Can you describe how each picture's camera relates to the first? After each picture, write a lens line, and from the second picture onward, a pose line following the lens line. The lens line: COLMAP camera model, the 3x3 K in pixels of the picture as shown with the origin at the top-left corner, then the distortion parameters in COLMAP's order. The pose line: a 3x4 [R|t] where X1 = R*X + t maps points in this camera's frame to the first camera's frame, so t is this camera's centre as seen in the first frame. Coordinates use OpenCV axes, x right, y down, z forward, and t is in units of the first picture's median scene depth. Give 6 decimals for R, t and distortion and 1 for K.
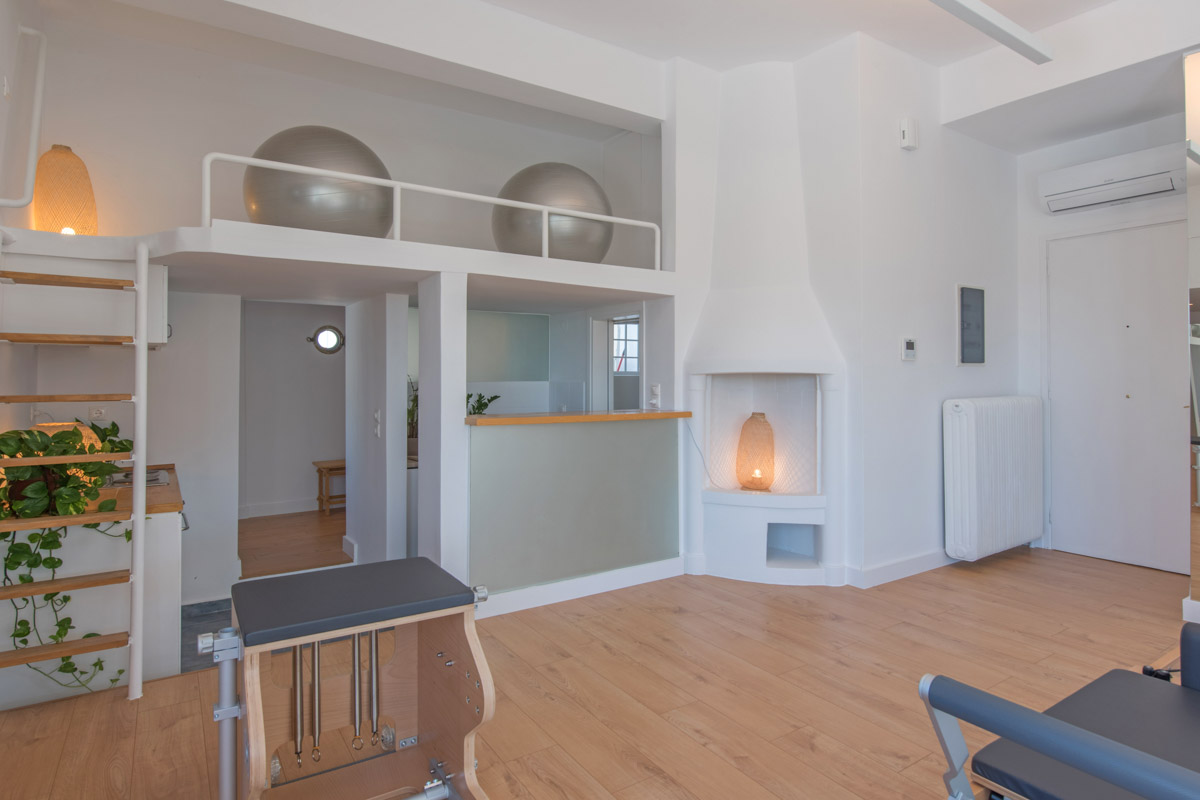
lens RADIAL K [[665.8, 0, 623.3], [0, 665.8, 373.4], [0, 0, 1]] dist [-0.009541, 0.002455]
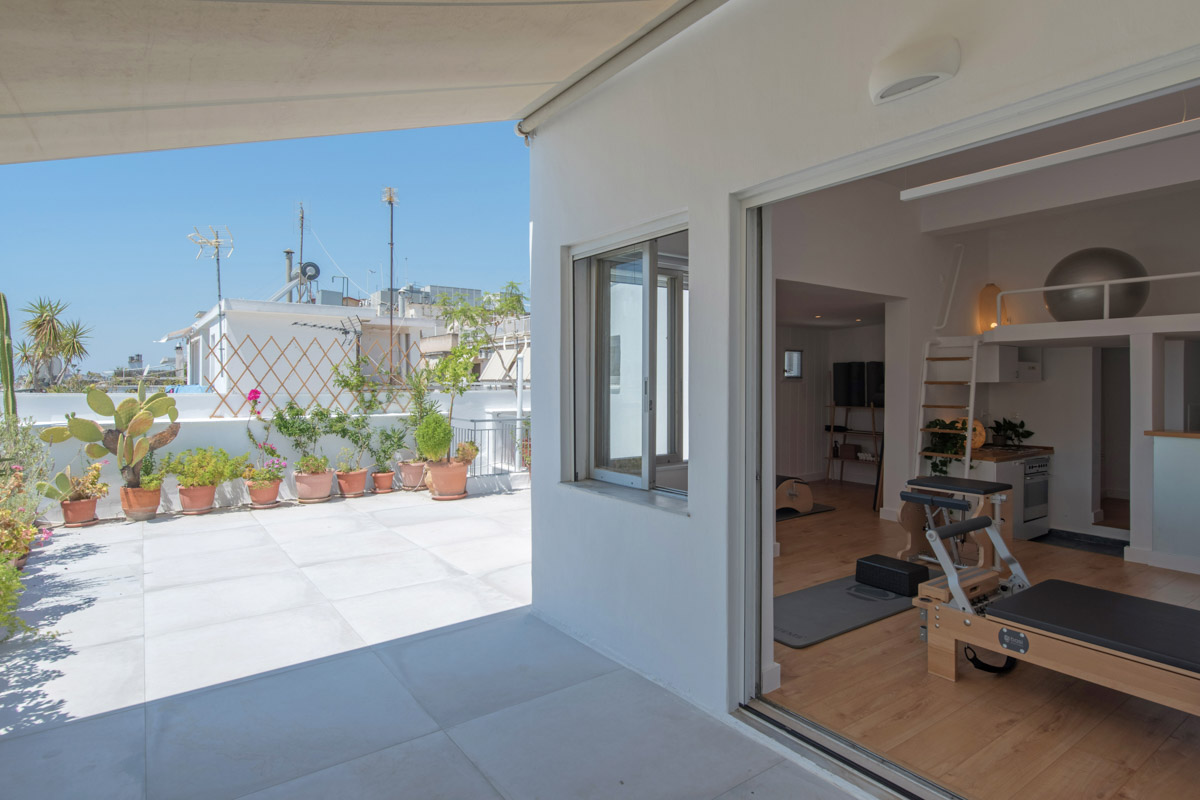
lens RADIAL K [[665.8, 0, 592.7], [0, 665.8, 378.8], [0, 0, 1]] dist [-0.009541, 0.002455]
pose [[0.018266, -0.003238, -0.999828, 1.038399], [0.005986, 0.999977, -0.003129, -0.043711], [0.999815, -0.005928, 0.018285, -0.236463]]
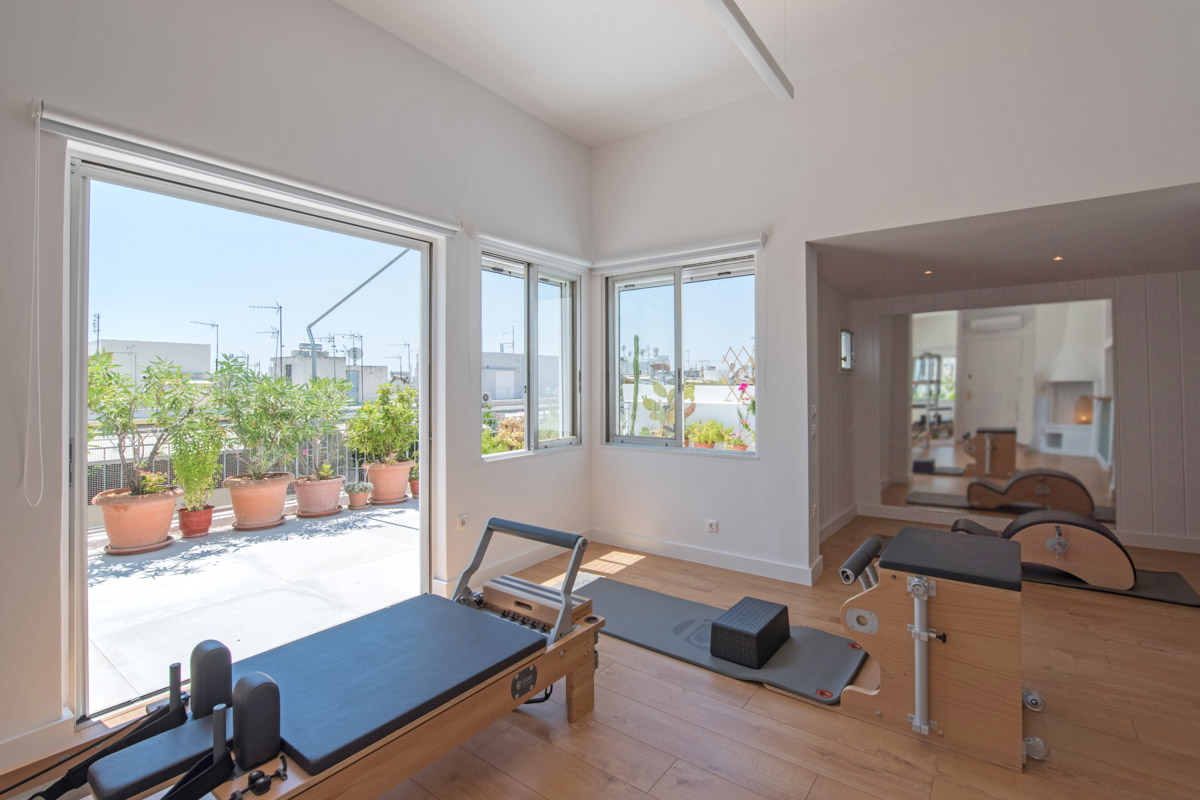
lens RADIAL K [[540.3, 0, 641.8], [0, 540.3, 383.3], [0, 0, 1]] dist [-0.013927, -0.001192]
pose [[-0.931473, 0.007103, -0.363740, 0.280257], [0.010015, 0.999931, -0.006120, -0.011926], [0.363672, -0.009343, -0.931480, 0.852971]]
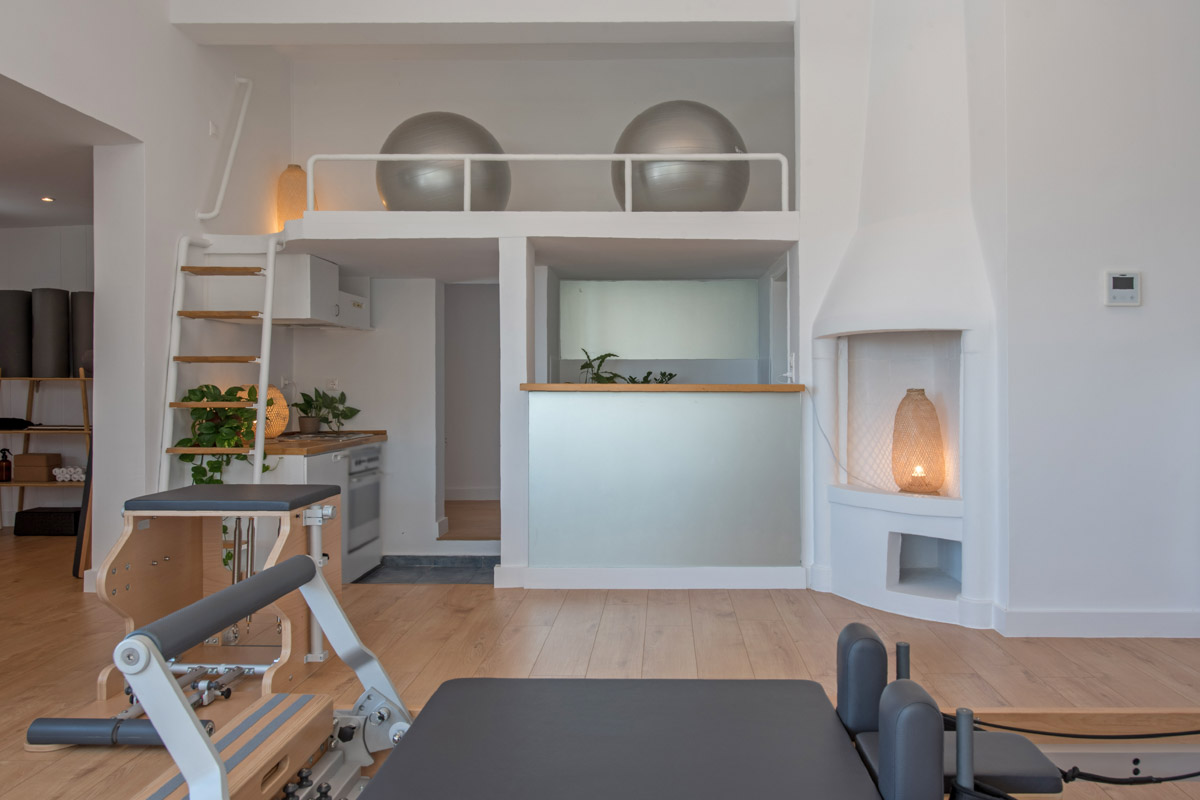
lens RADIAL K [[858.6, 0, 658.4], [0, 858.6, 404.0], [0, 0, 1]] dist [-0.013667, 0.029909]
pose [[0.821591, 0.011638, -0.569958, 0.549263], [0.003093, 0.999686, 0.024872, 0.055146], [0.570069, -0.022197, 0.821297, 0.057154]]
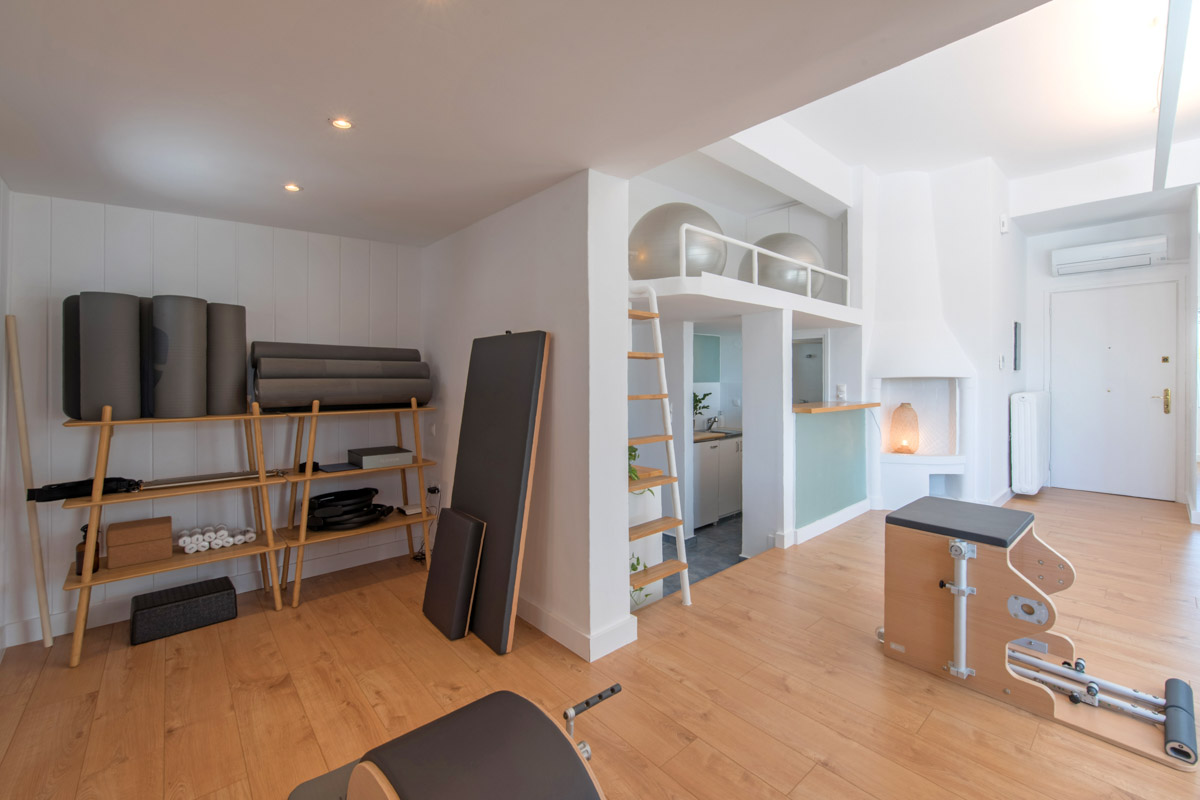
lens RADIAL K [[511.8, 0, 608.7], [0, 511.8, 382.3], [0, 0, 1]] dist [0.004515, -0.003095]
pose [[0.987626, -0.003639, 0.156785, -0.695587], [0.001216, 0.999878, 0.015546, -0.007491], [-0.156822, -0.015163, 0.987510, -0.050531]]
